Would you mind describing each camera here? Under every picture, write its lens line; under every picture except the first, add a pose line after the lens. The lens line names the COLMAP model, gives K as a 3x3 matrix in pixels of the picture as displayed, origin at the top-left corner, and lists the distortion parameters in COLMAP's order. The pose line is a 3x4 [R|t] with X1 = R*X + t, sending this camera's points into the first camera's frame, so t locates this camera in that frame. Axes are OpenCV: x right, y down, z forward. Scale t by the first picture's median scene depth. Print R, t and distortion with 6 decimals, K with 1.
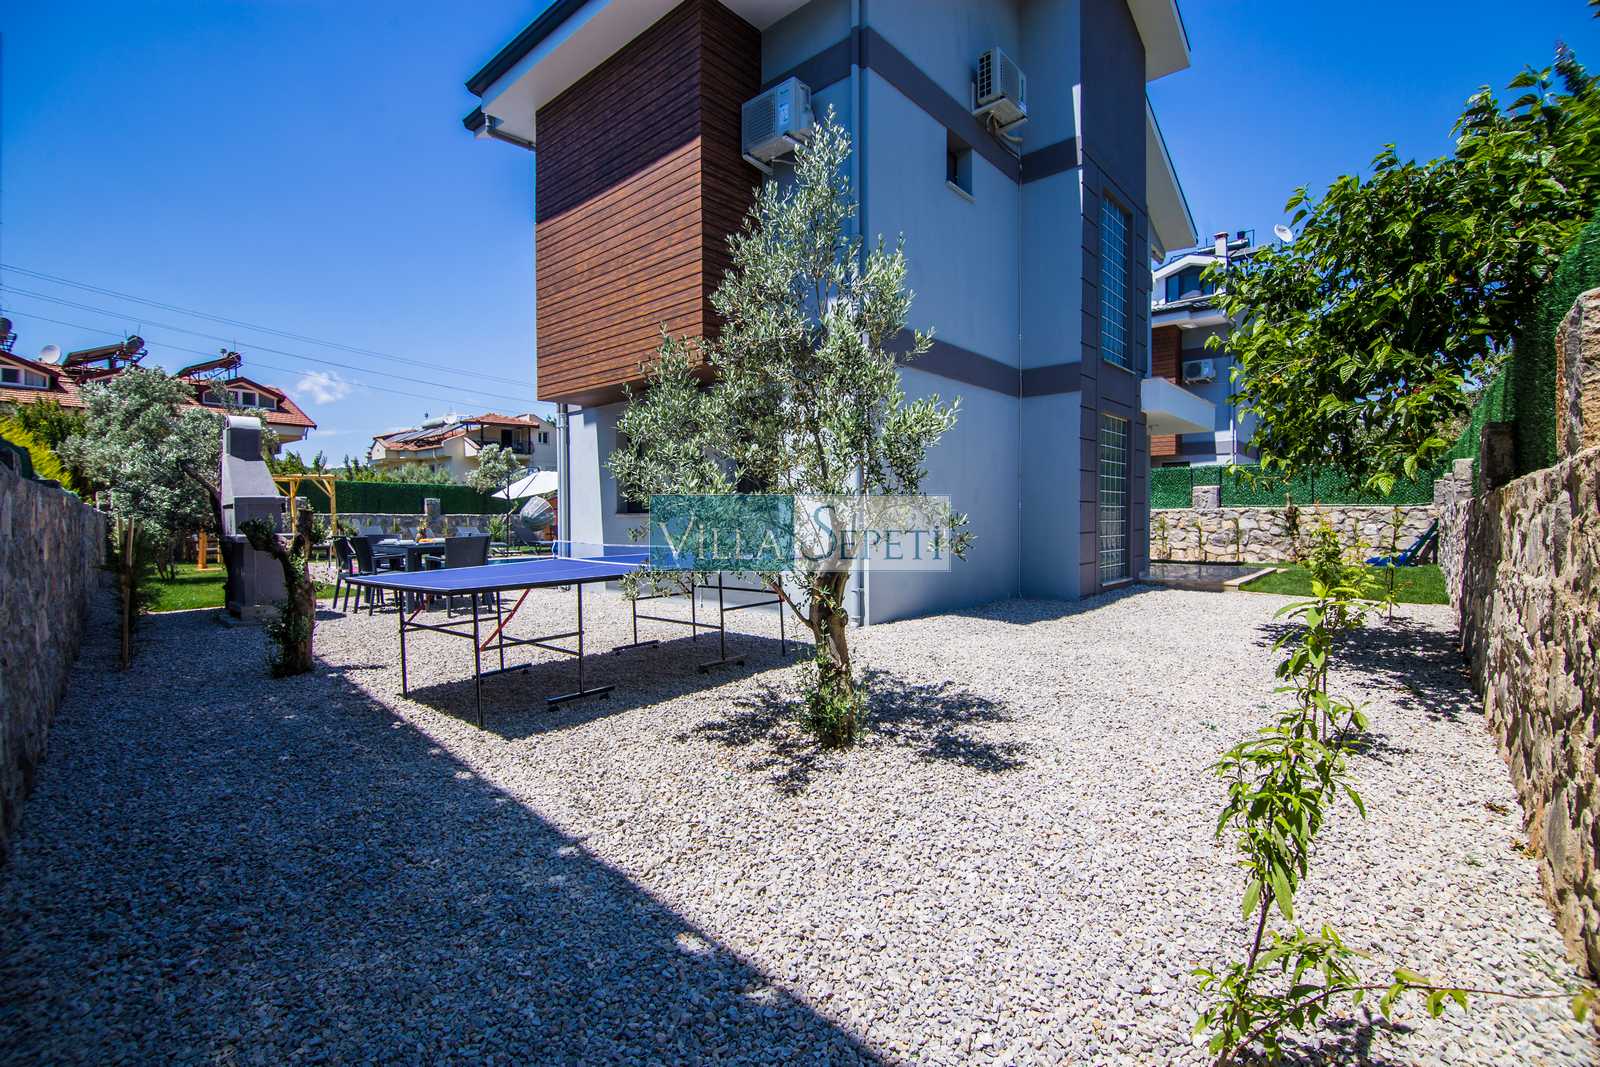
lens RADIAL K [[709.6, 0, 808.5], [0, 709.6, 523.3], [0, 0, 1]] dist [-0.003390, -0.009848]
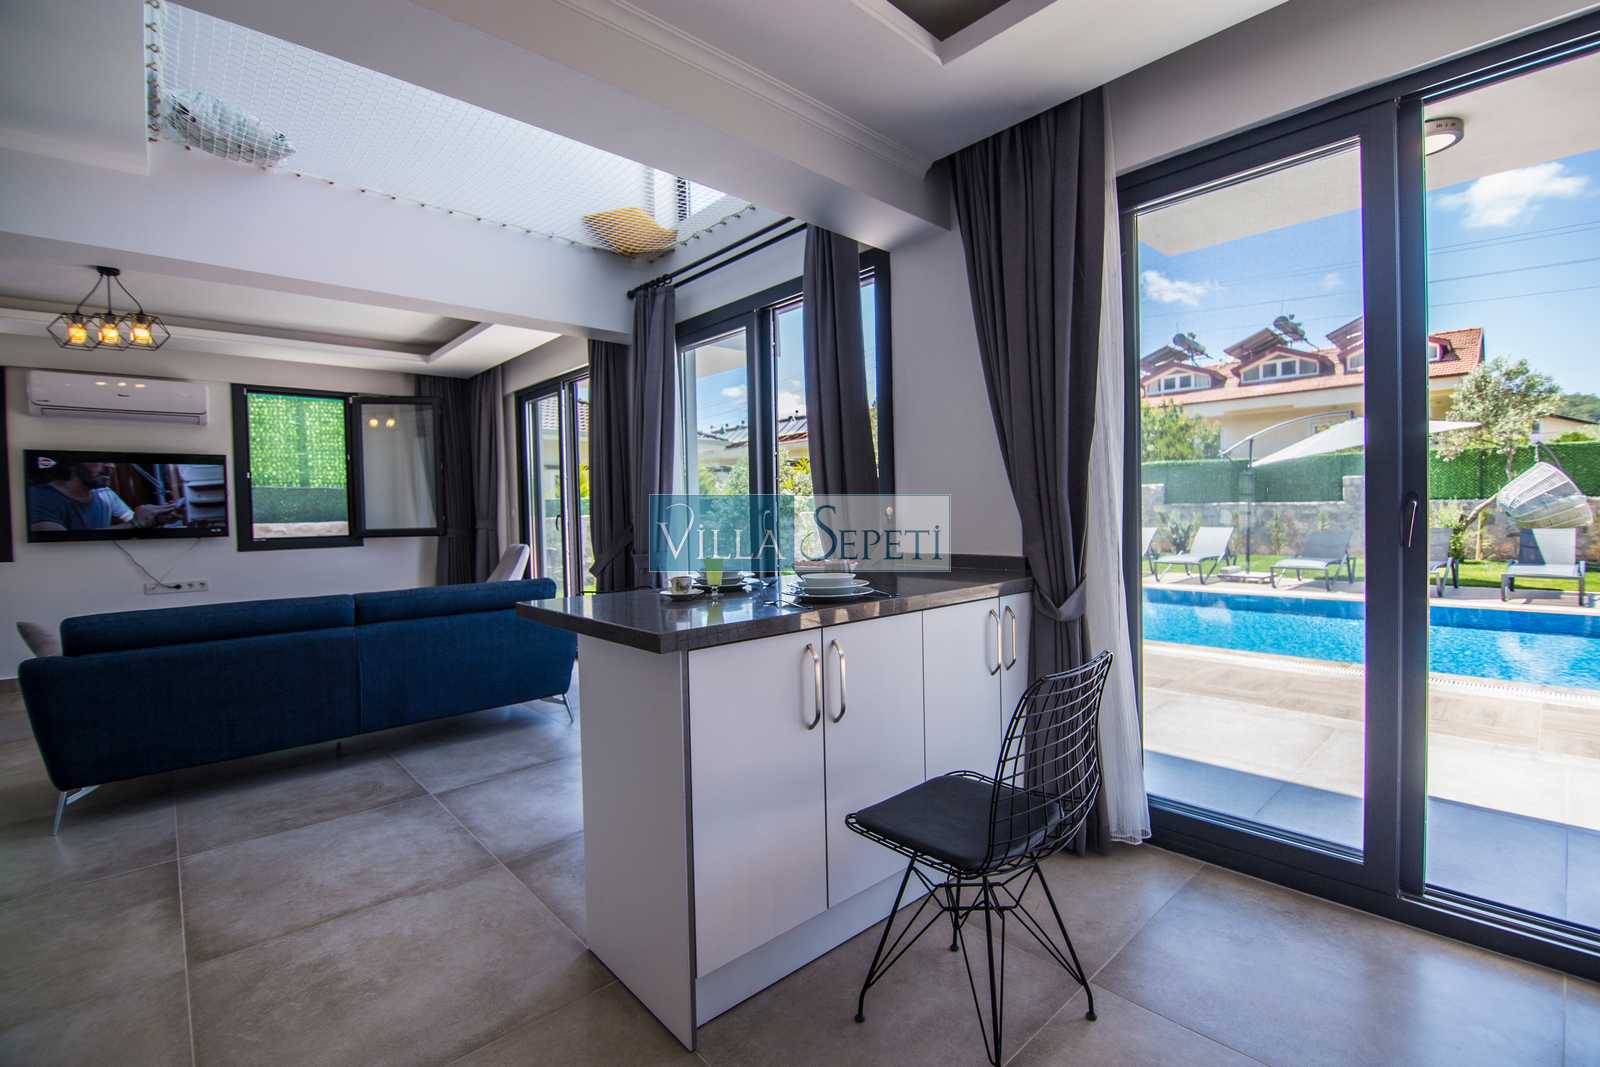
lens RADIAL K [[709.6, 0, 808.5], [0, 709.6, 523.3], [0, 0, 1]] dist [-0.003390, -0.009848]
pose [[-0.106861, 0.024537, -0.993971, 0.082169], [0.013728, 0.999637, 0.023201, -0.009630], [0.994179, -0.011166, -0.107159, 0.395540]]
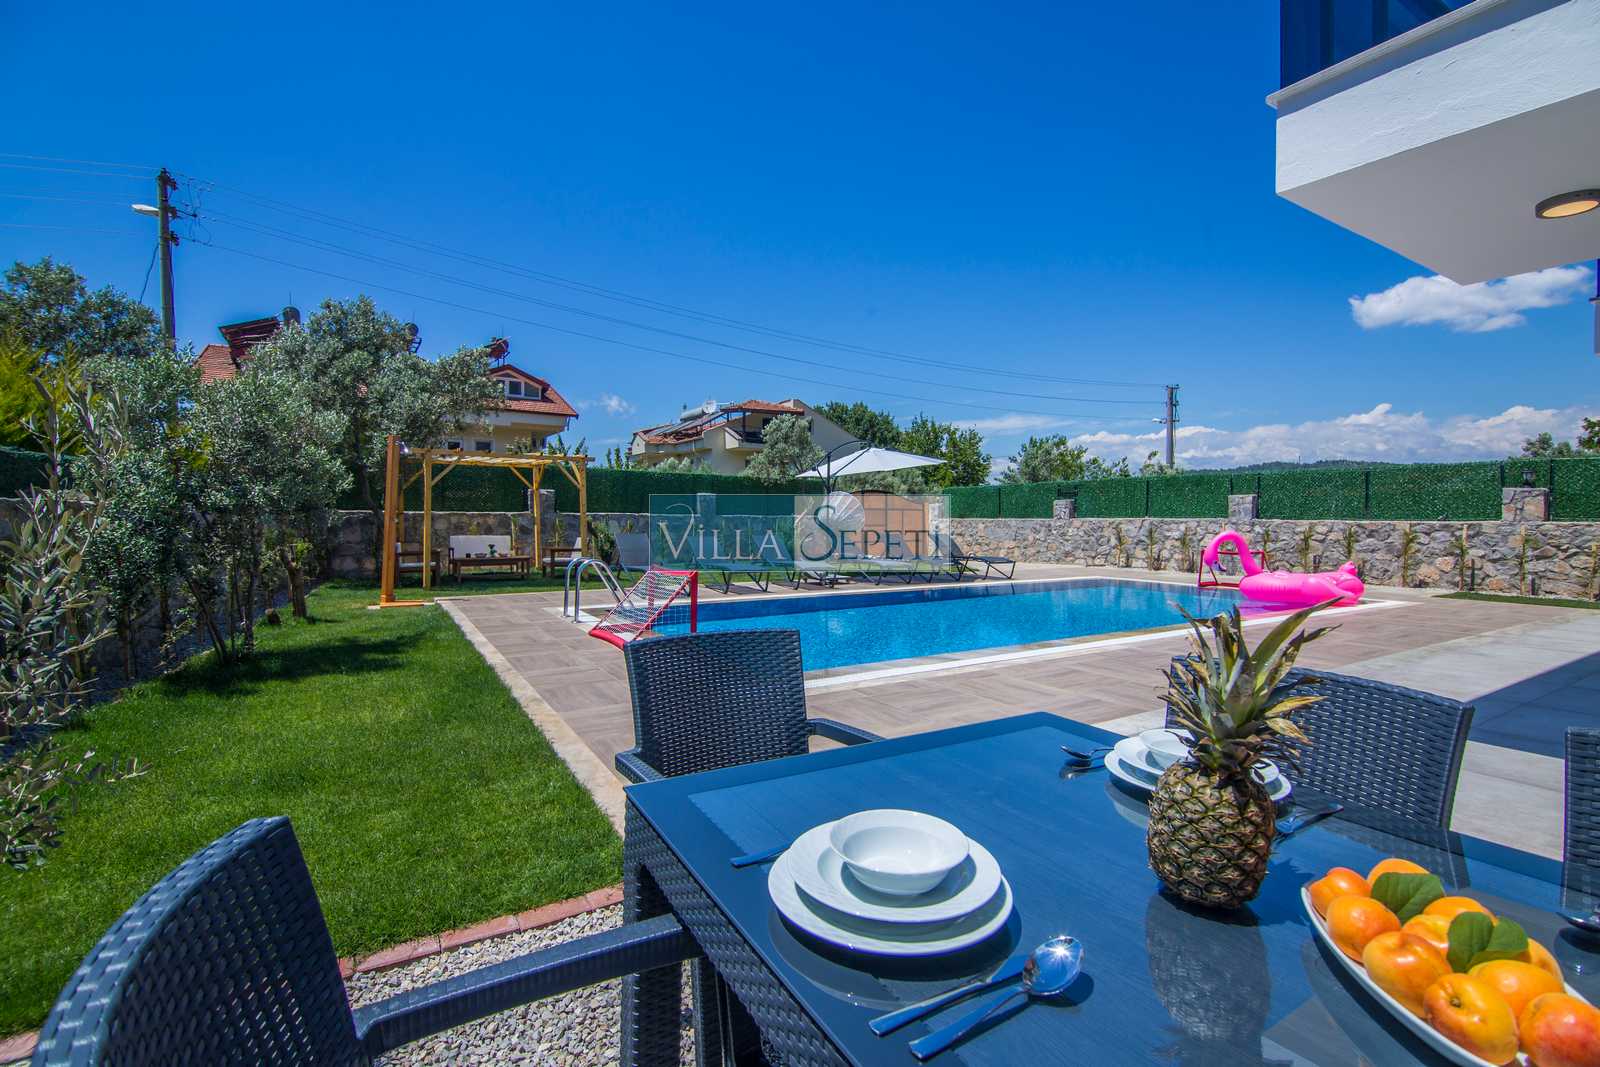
lens RADIAL K [[709.8, 0, 803.2], [0, 709.8, 530.3], [0, 0, 1]] dist [-0.004296, -0.008722]
pose [[0.951030, 0.014465, -0.308759, -0.139325], [-0.011989, 0.999879, 0.009915, -0.003484], [0.308865, -0.005728, 0.951089, 0.223352]]
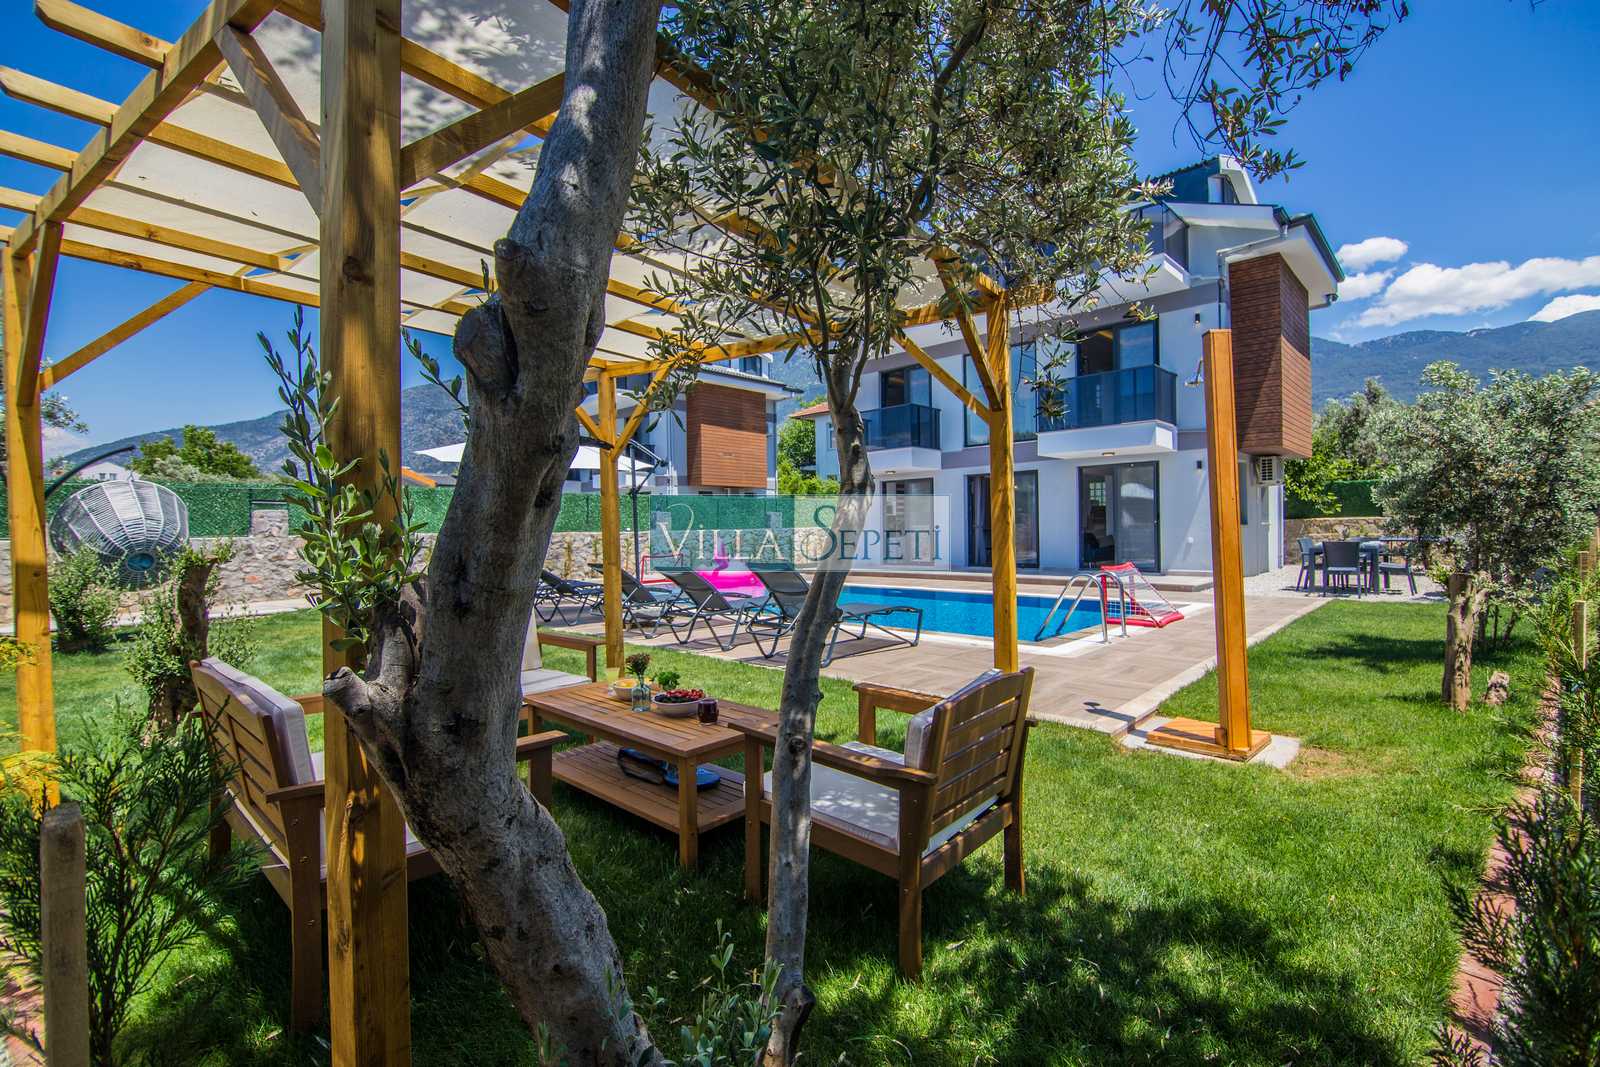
lens RADIAL K [[709.8, 0, 803.2], [0, 709.8, 530.3], [0, 0, 1]] dist [-0.004296, -0.008722]
pose [[0.047865, 0.001803, 0.998852, -0.467597], [0.024048, 0.999706, -0.002956, -0.004592], [-0.998564, 0.024162, 0.047807, 0.479709]]
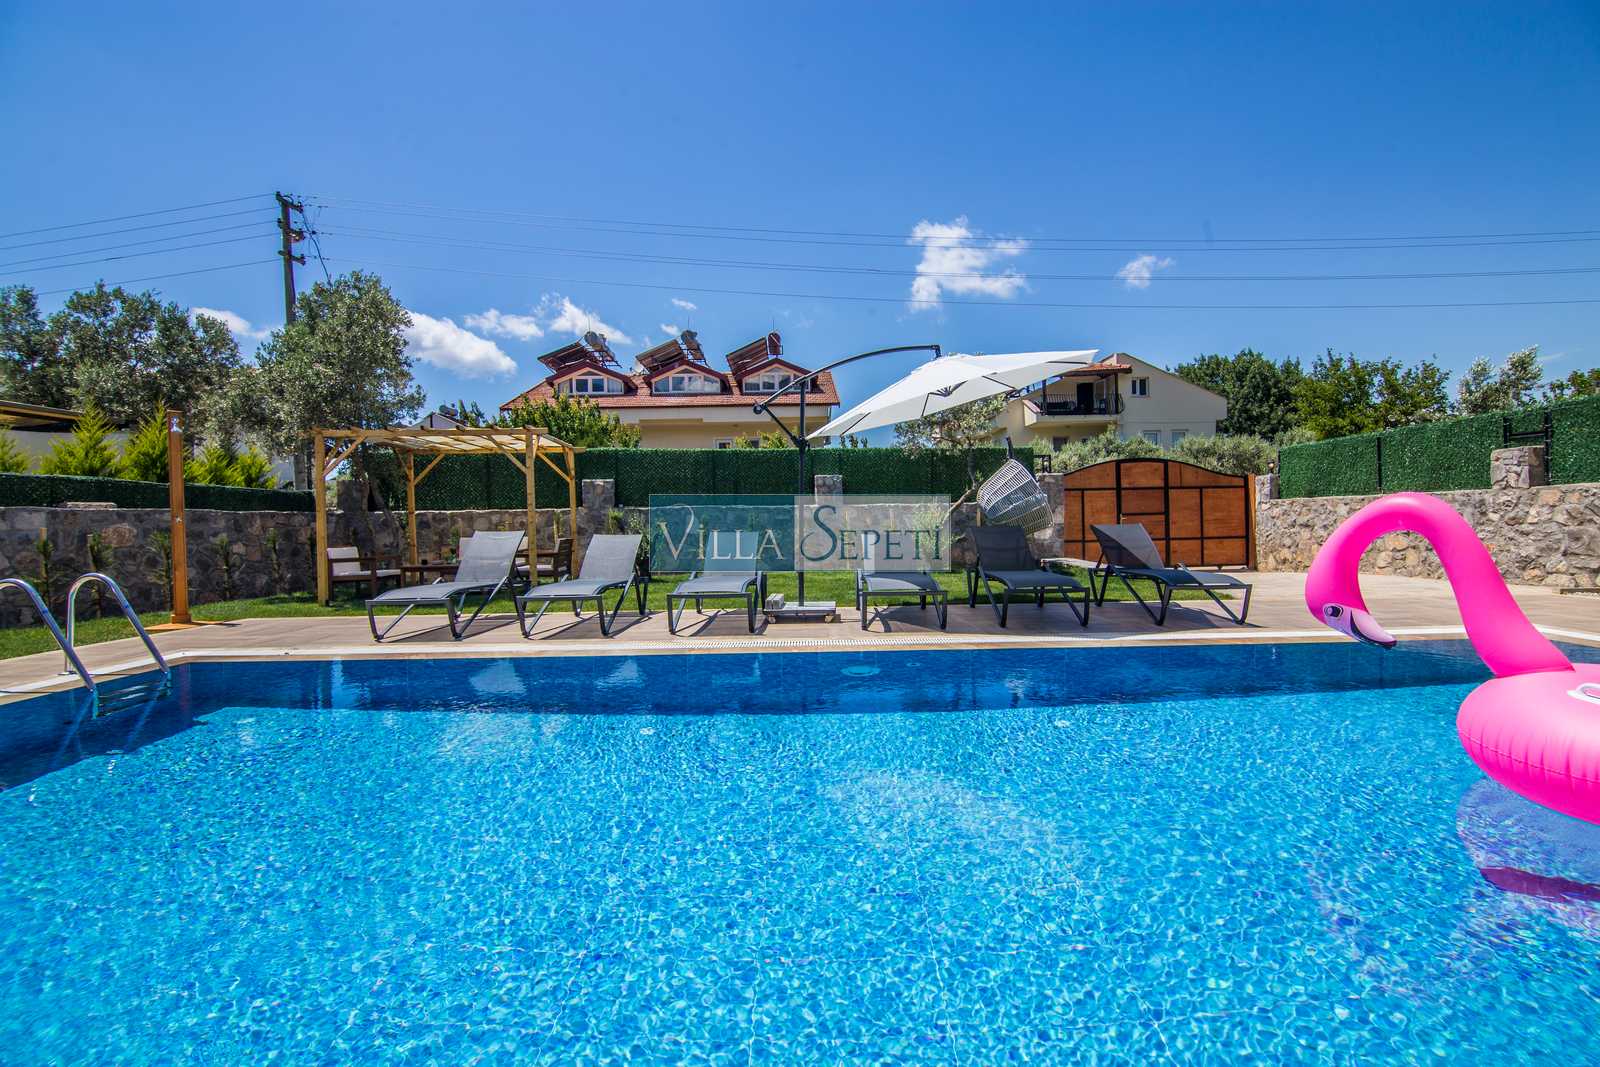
lens RADIAL K [[709.8, 0, 803.2], [0, 709.8, 530.3], [0, 0, 1]] dist [-0.004296, -0.008722]
pose [[0.642969, 0.001299, -0.765892, -0.092460], [0.011734, 0.999864, 0.011546, -0.000082], [0.765803, -0.016411, 0.642866, 0.429338]]
